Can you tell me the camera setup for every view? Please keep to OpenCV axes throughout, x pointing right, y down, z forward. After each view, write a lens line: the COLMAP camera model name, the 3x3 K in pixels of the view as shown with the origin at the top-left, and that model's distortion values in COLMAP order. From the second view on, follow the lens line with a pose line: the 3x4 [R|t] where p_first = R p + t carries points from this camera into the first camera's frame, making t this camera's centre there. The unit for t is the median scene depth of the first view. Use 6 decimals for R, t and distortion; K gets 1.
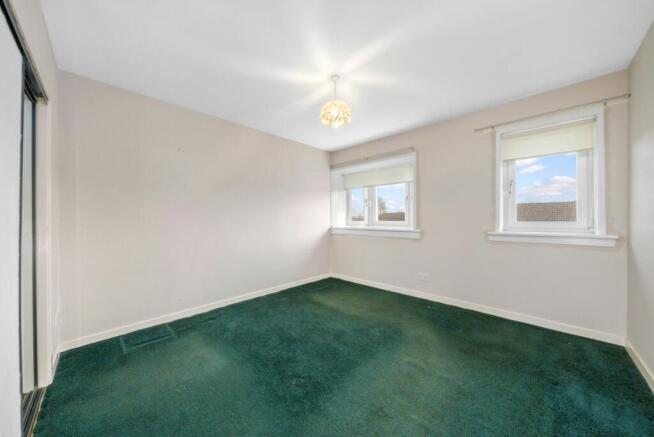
lens RADIAL K [[227.2, 0, 322.5], [0, 227.2, 219.3], [0, 0, 1]] dist [-0.002109, -0.000184]
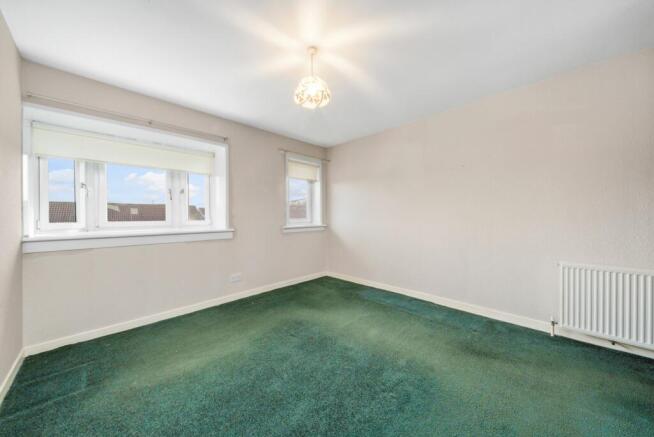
lens RADIAL K [[226.8, 0, 325.7], [0, 226.8, 220.4], [0, 0, 1]] dist [-0.001772, -0.000008]
pose [[0.000499, -0.013026, 0.999915, -0.514481], [0.011511, 0.999849, 0.013019, 0.002676], [-0.999934, 0.011504, 0.000649, 0.613373]]
